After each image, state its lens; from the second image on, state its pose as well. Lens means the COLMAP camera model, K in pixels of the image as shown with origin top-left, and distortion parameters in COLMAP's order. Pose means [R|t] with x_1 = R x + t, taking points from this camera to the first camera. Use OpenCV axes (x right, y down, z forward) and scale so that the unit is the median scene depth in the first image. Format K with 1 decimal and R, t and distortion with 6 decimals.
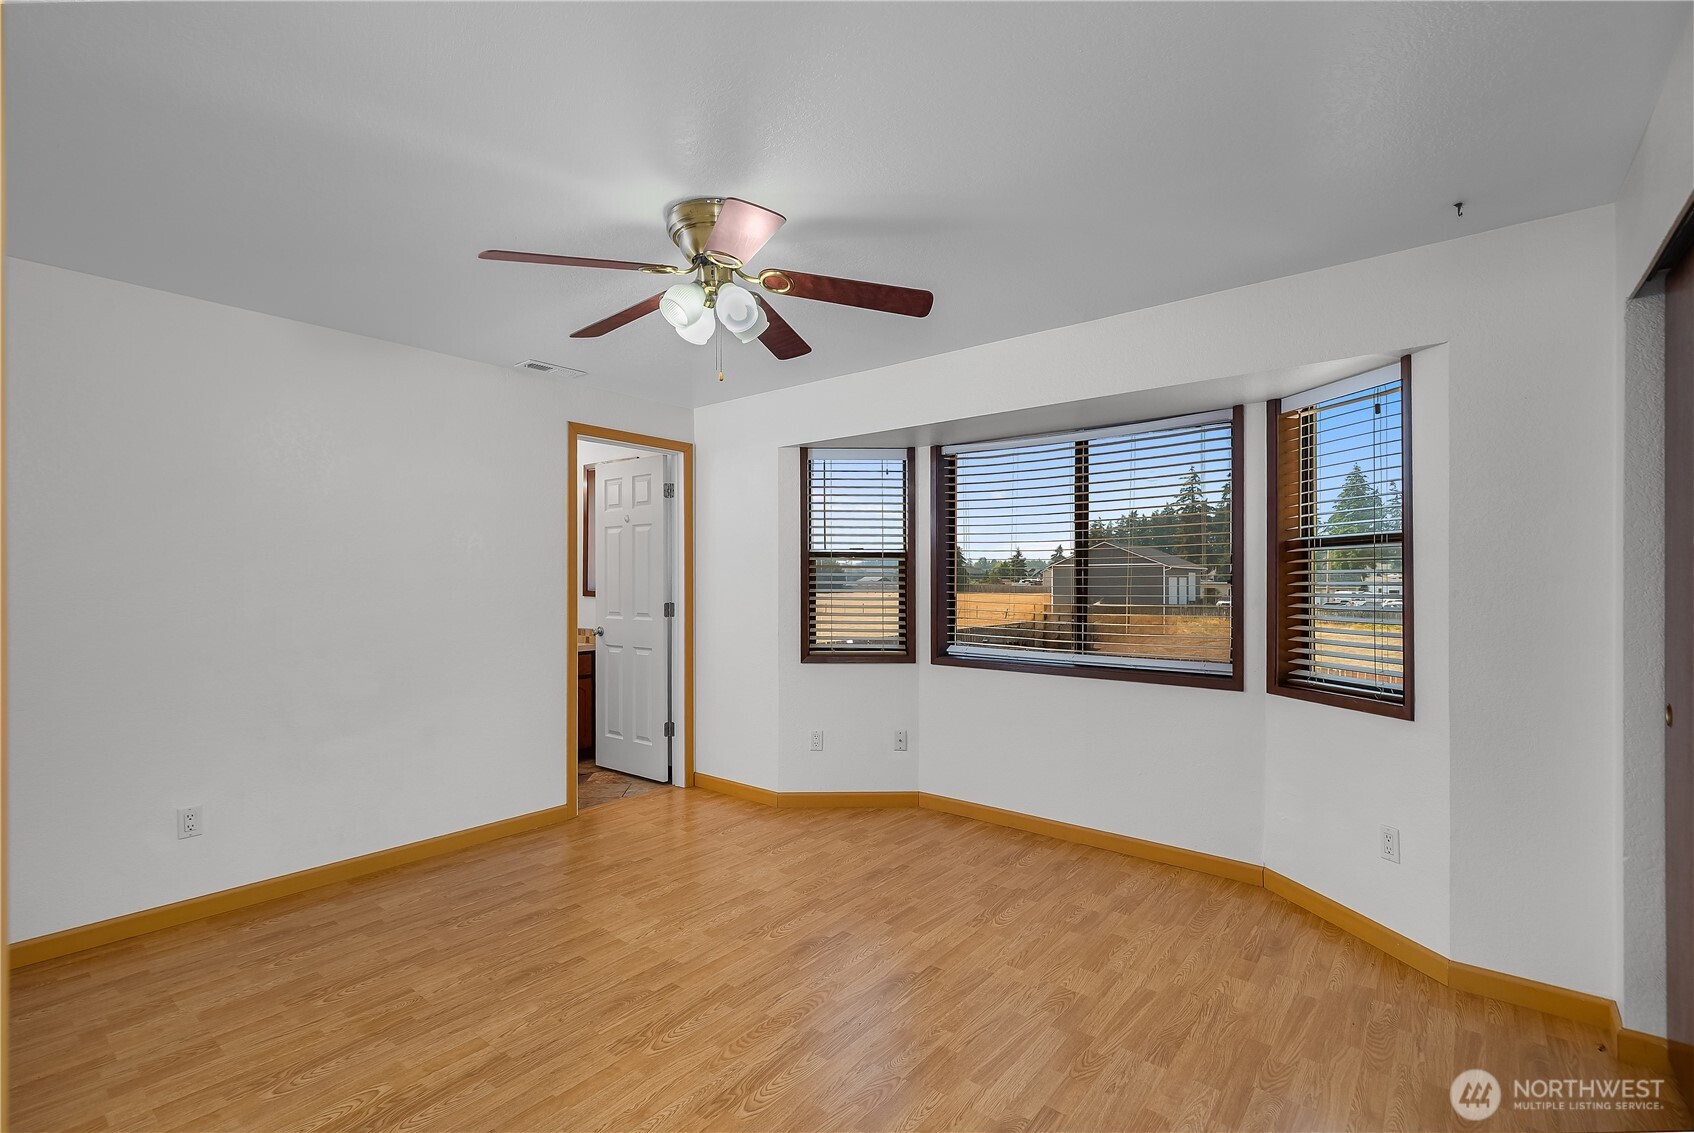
lens RADIAL K [[732.9, 0, 835.3], [0, 732.9, 573.6], [0, 0, 1]] dist [0.004364, 0.000462]
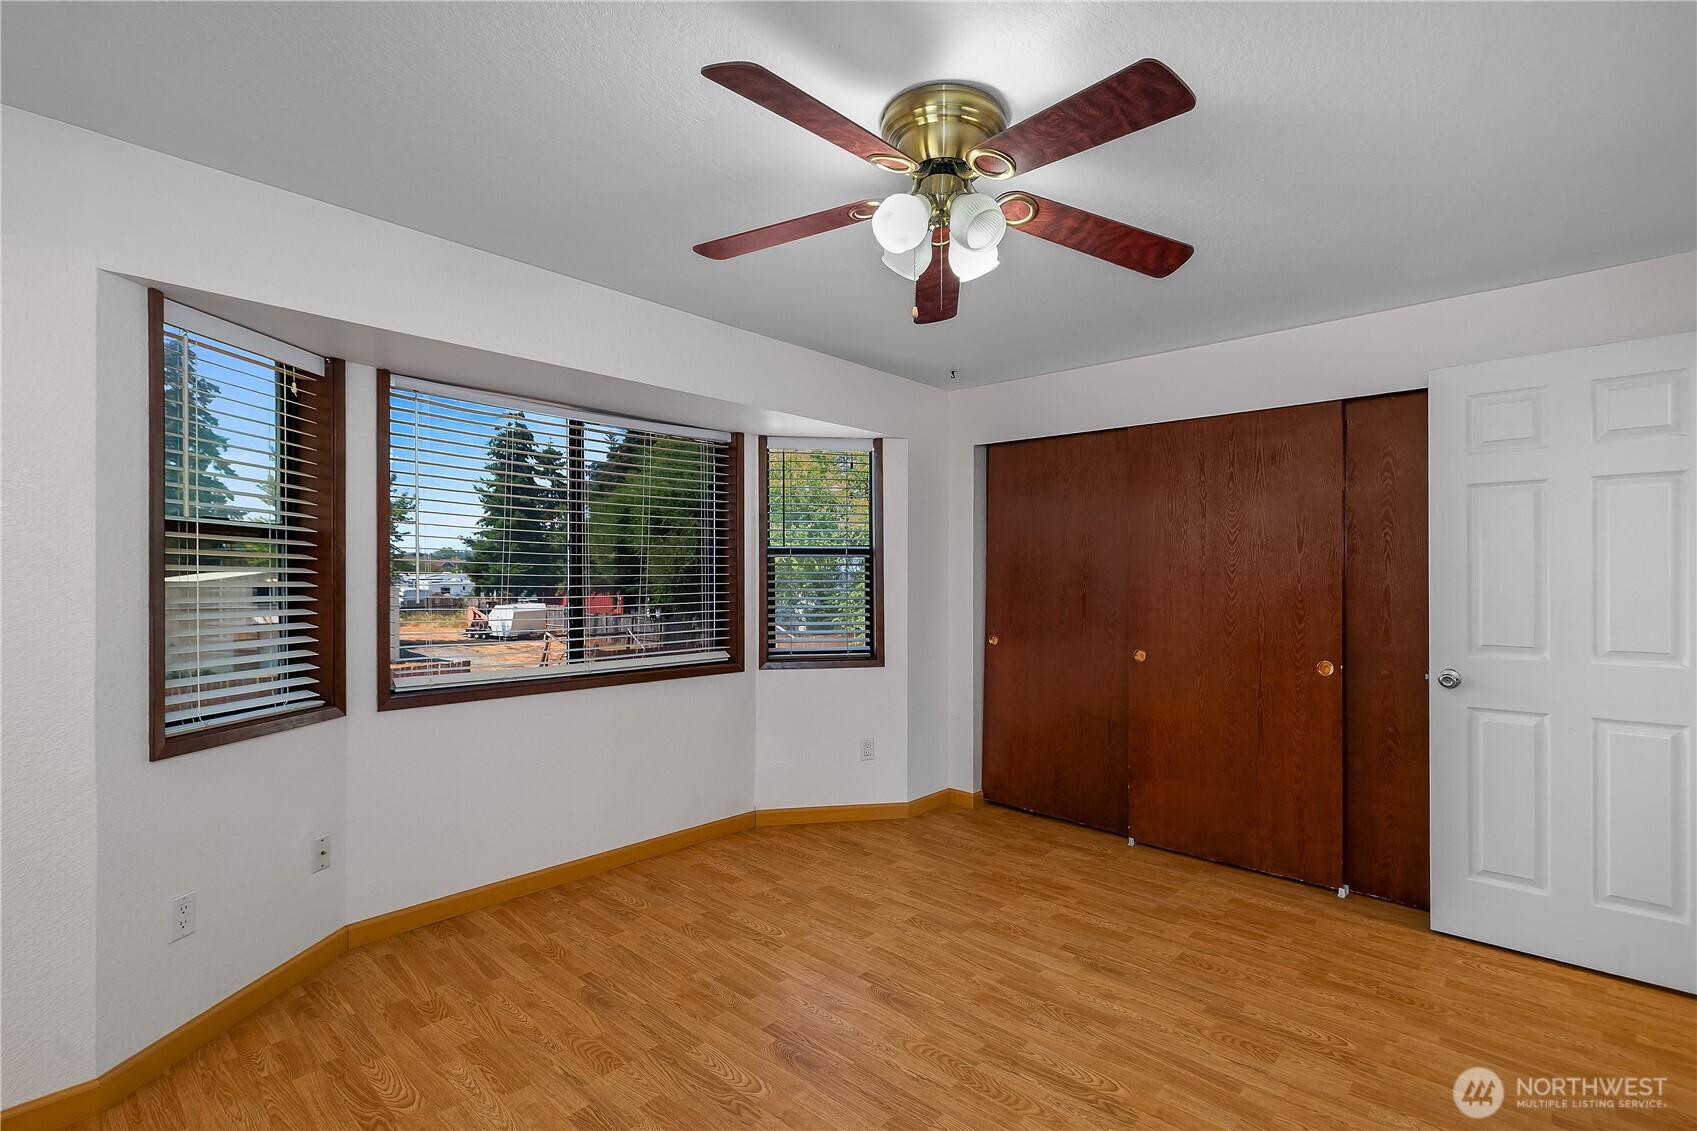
lens RADIAL K [[790.8, 0, 848.5], [0, 790.8, 565.5], [0, 0, 1]] dist [0.002317, 0.000303]
pose [[0.053067, 0.016647, 0.998452, -0.788079], [-0.008452, 0.999833, -0.016221, 0.007787], [-0.998555, -0.007578, 0.053198, 0.822688]]
